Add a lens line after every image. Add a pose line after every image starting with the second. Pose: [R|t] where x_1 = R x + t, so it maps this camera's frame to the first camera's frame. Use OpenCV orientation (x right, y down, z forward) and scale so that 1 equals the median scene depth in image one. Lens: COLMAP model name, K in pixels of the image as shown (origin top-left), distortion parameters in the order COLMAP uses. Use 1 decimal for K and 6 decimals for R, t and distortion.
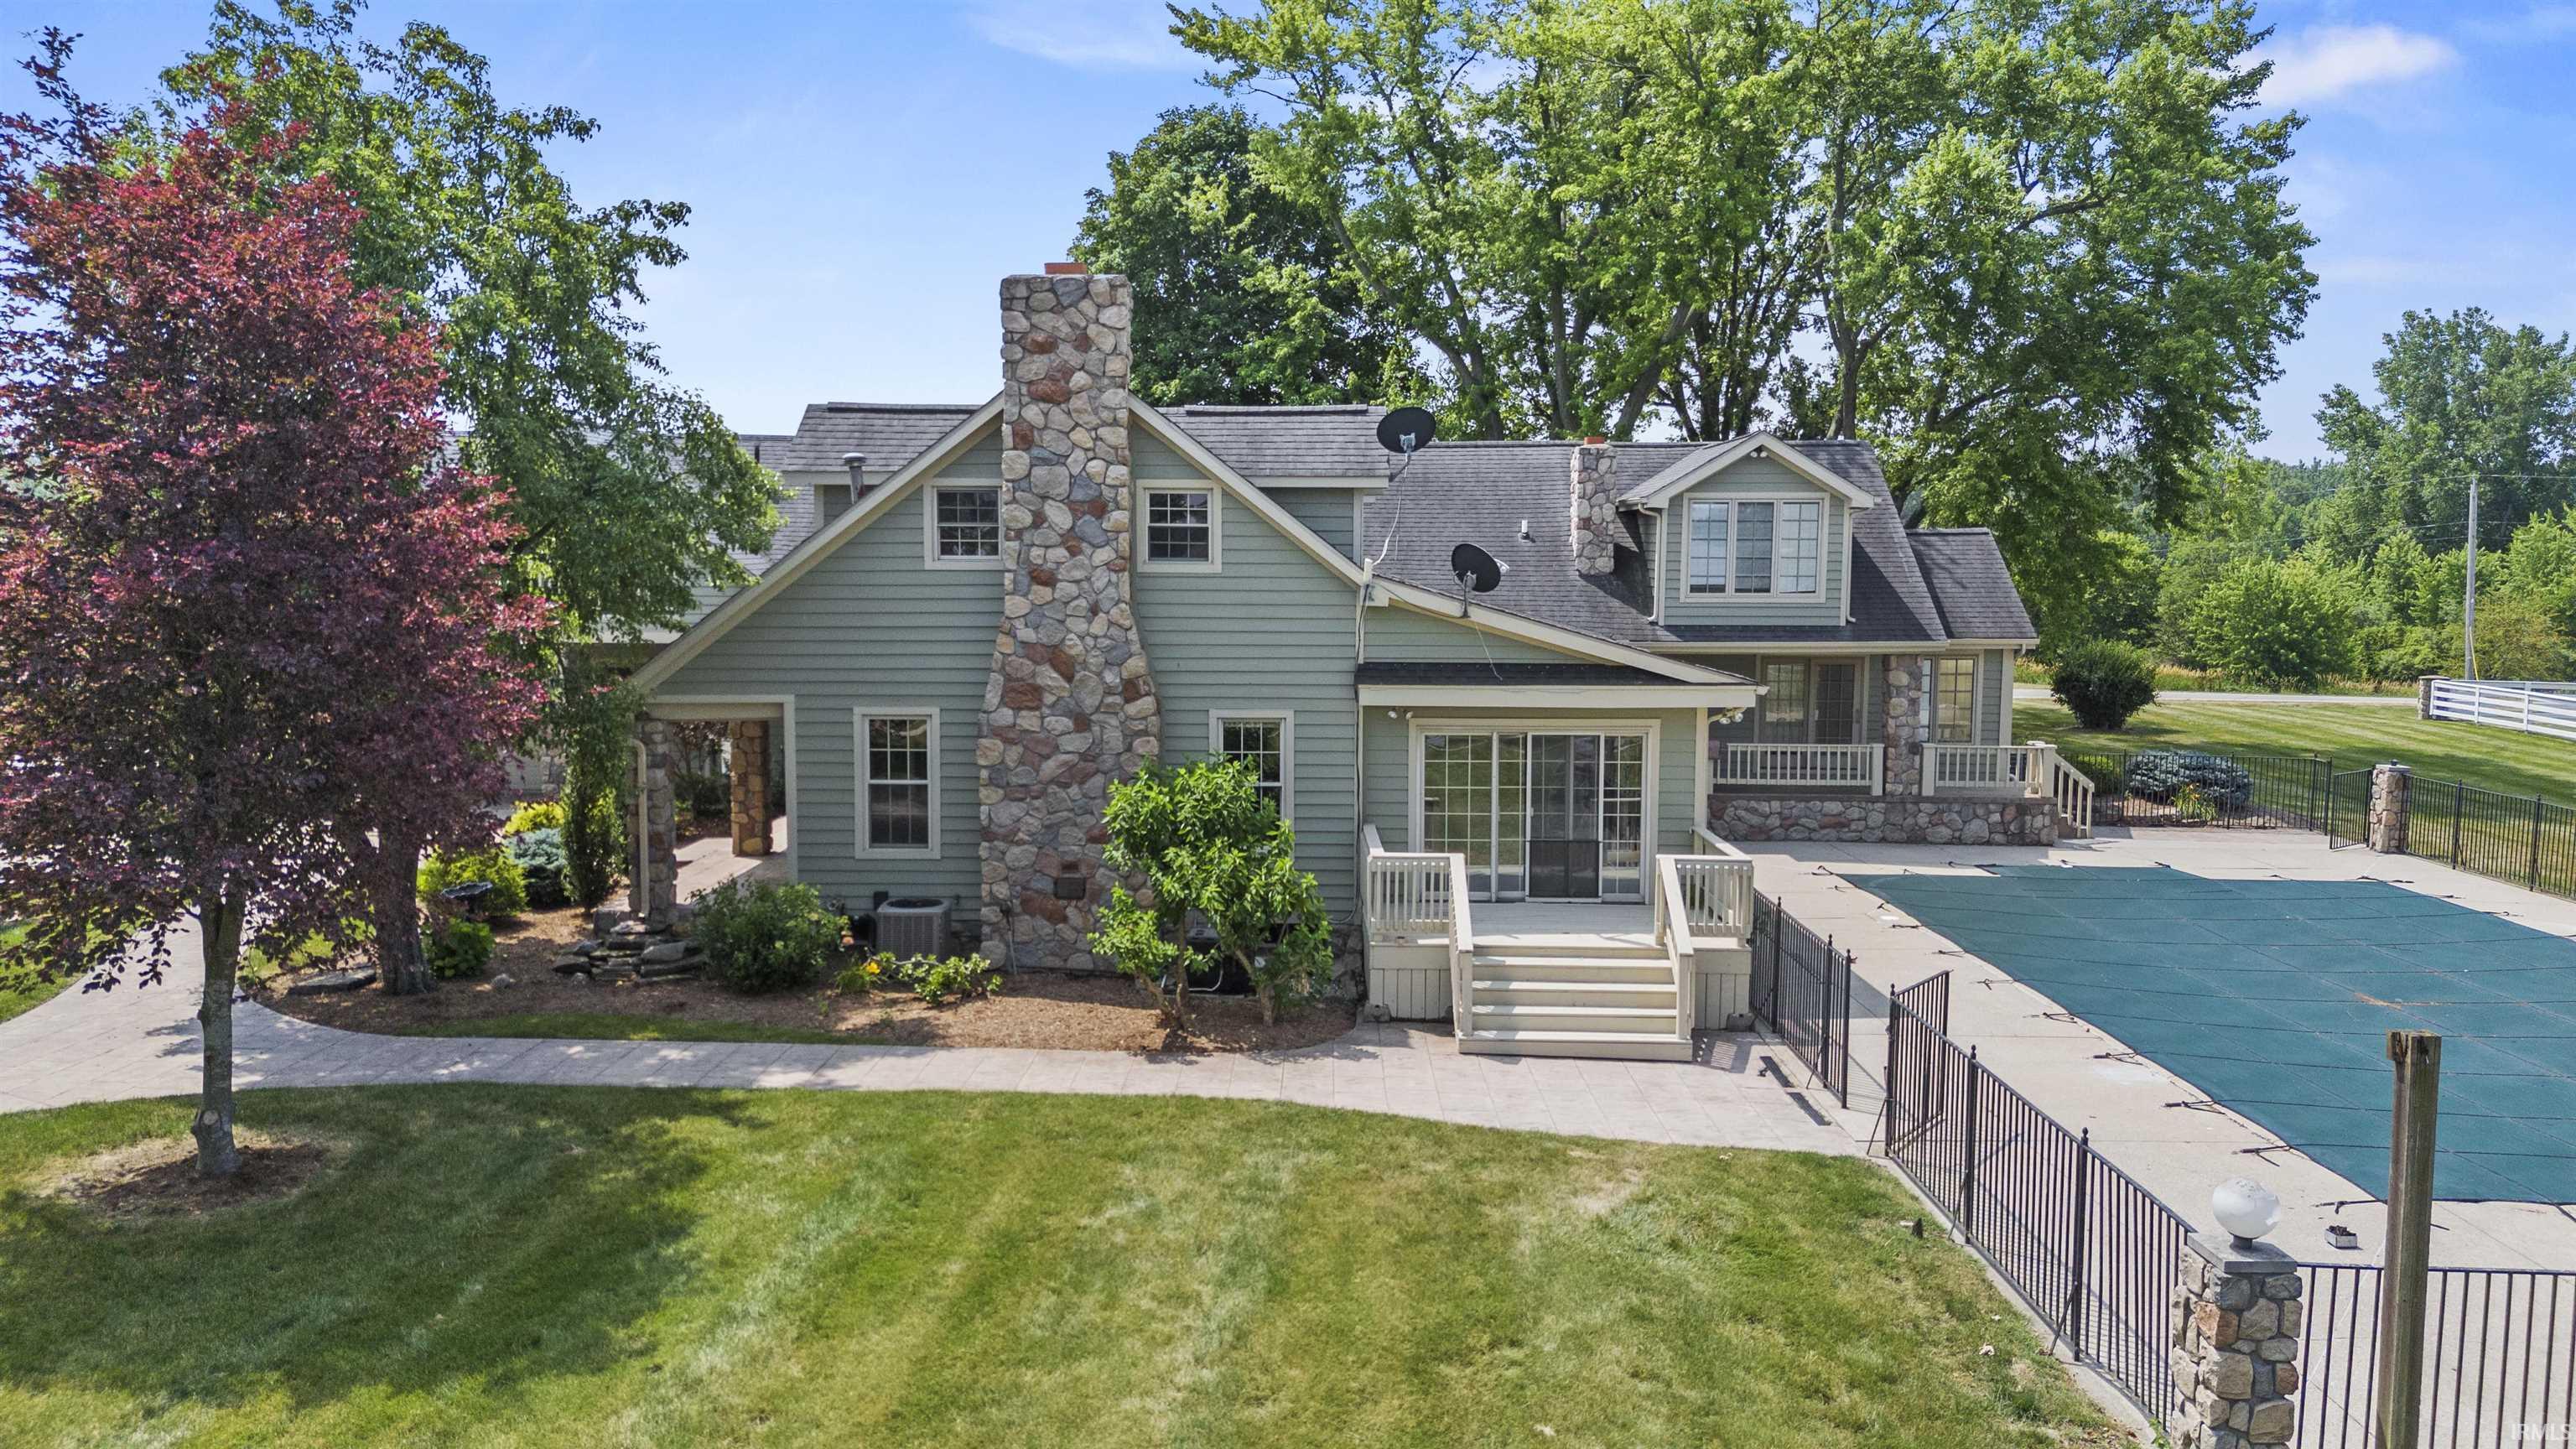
lens RADIAL K [[1788.2, 0, 1288.0], [0, 1788.2, 724.5], [0, 0, 1]] dist [0.128317, -0.209833]
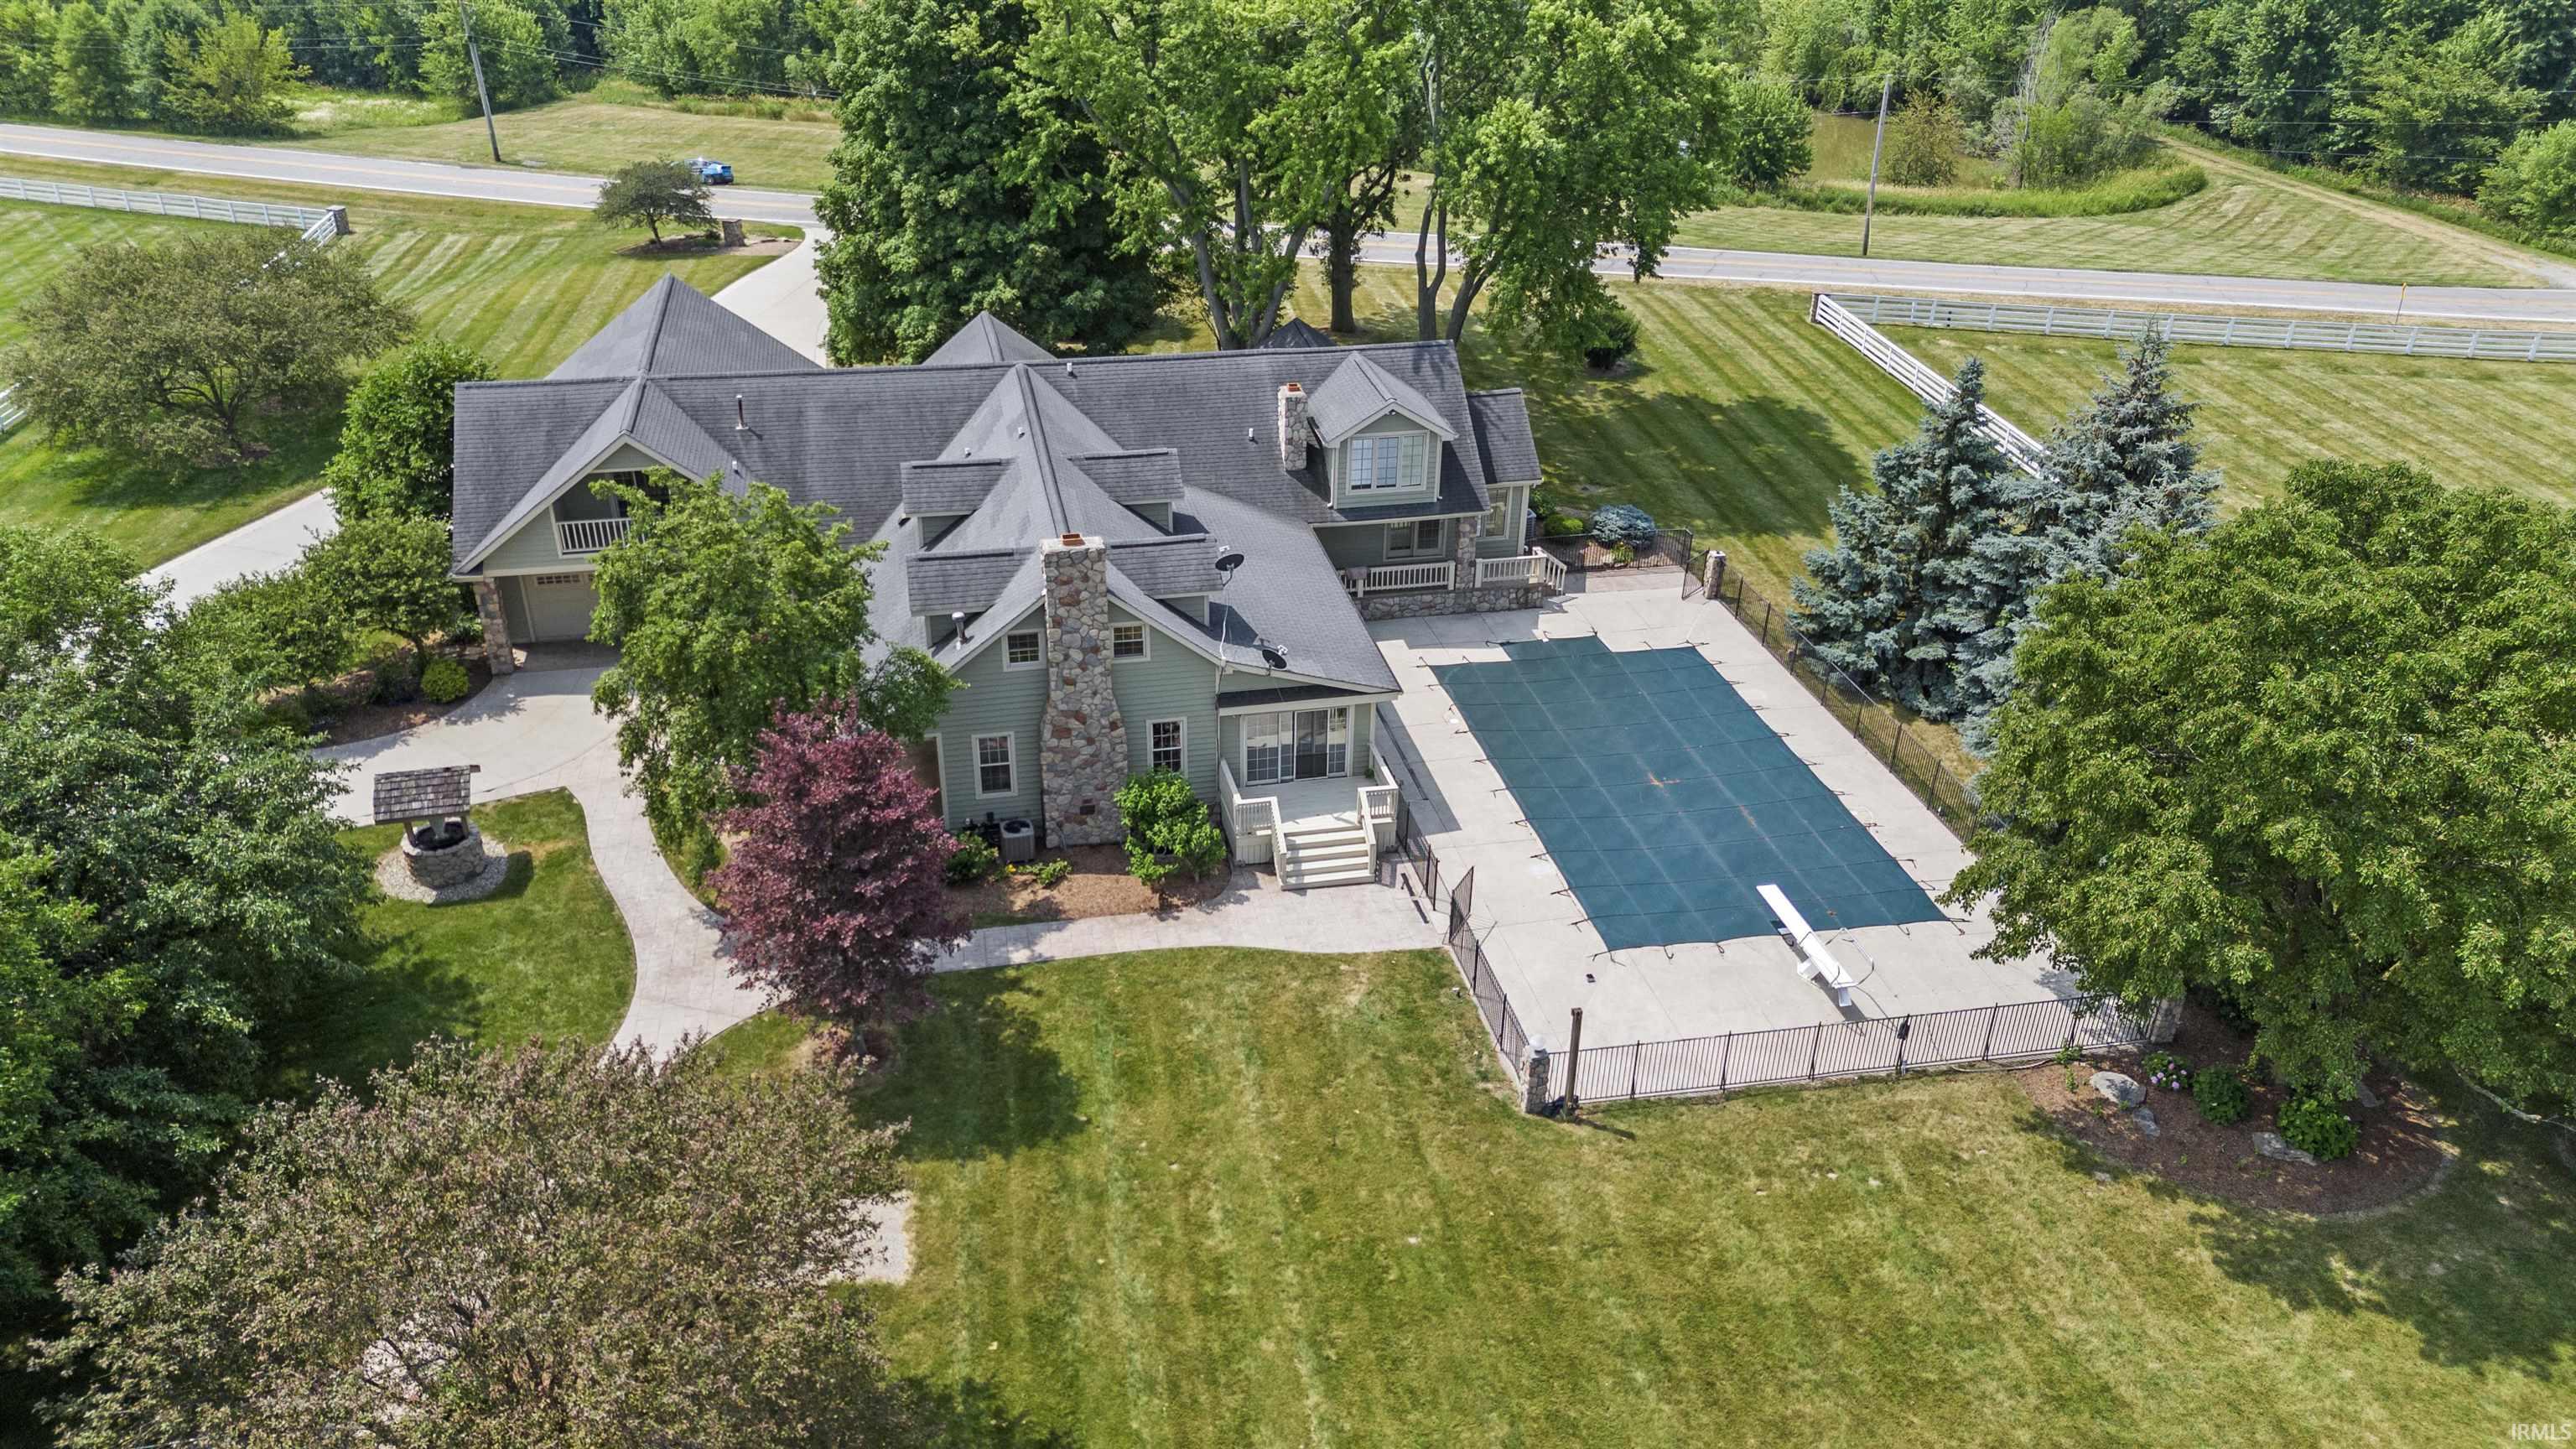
lens RADIAL K [[1788.2, 0, 1288.0], [0, 1788.2, 724.5], [0, 0, 1]] dist [0.128317, -0.209833]
pose [[0.973636, -0.102227, 0.203920, -0.336245], [0.009379, 0.911143, 0.411983, -0.936846], [-0.227916, -0.399209, 0.888080, -0.961511]]
